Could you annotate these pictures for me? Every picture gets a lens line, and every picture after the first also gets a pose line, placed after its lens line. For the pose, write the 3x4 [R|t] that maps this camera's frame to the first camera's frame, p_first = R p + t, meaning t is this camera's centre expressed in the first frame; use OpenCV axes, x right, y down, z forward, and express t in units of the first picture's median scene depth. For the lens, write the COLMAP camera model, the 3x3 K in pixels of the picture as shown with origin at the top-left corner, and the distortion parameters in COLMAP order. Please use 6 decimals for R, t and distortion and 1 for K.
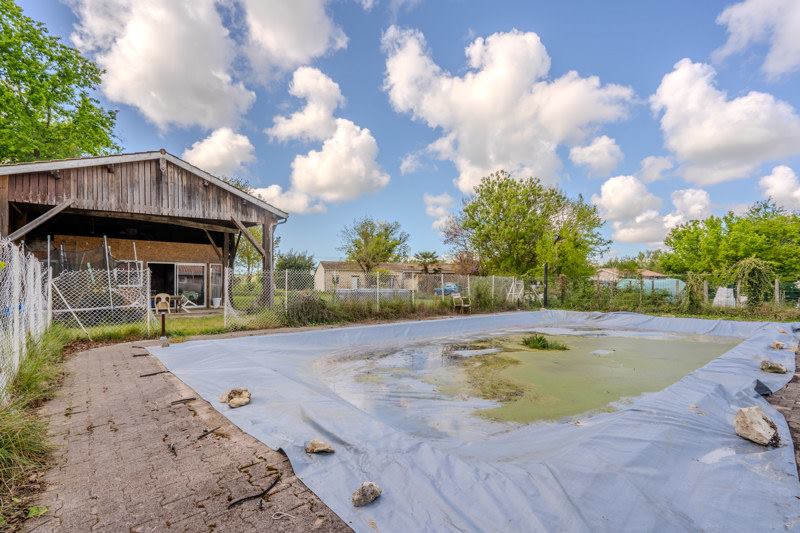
lens RADIAL K [[368.6, 0, 399.6], [0, 368.6, 281.6], [0, 0, 1]] dist [-0.002002, -0.000146]
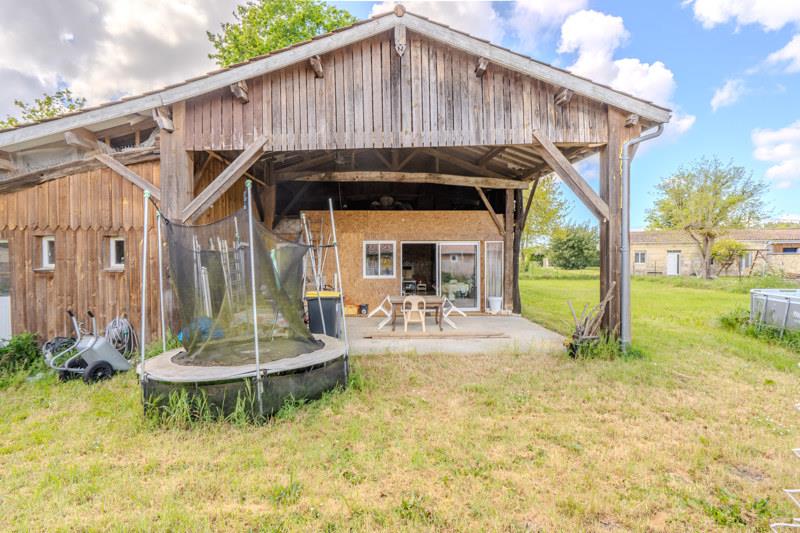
lens RADIAL K [[366.6, 0, 400.0], [0, 366.6, 266.5], [0, 0, 1]] dist [0.000553, 0.000343]
pose [[0.772066, 0.009765, -0.635467, -0.256057], [0.008666, 0.999627, 0.025889, -0.025871], [0.635483, -0.025495, 0.771694, 0.473701]]
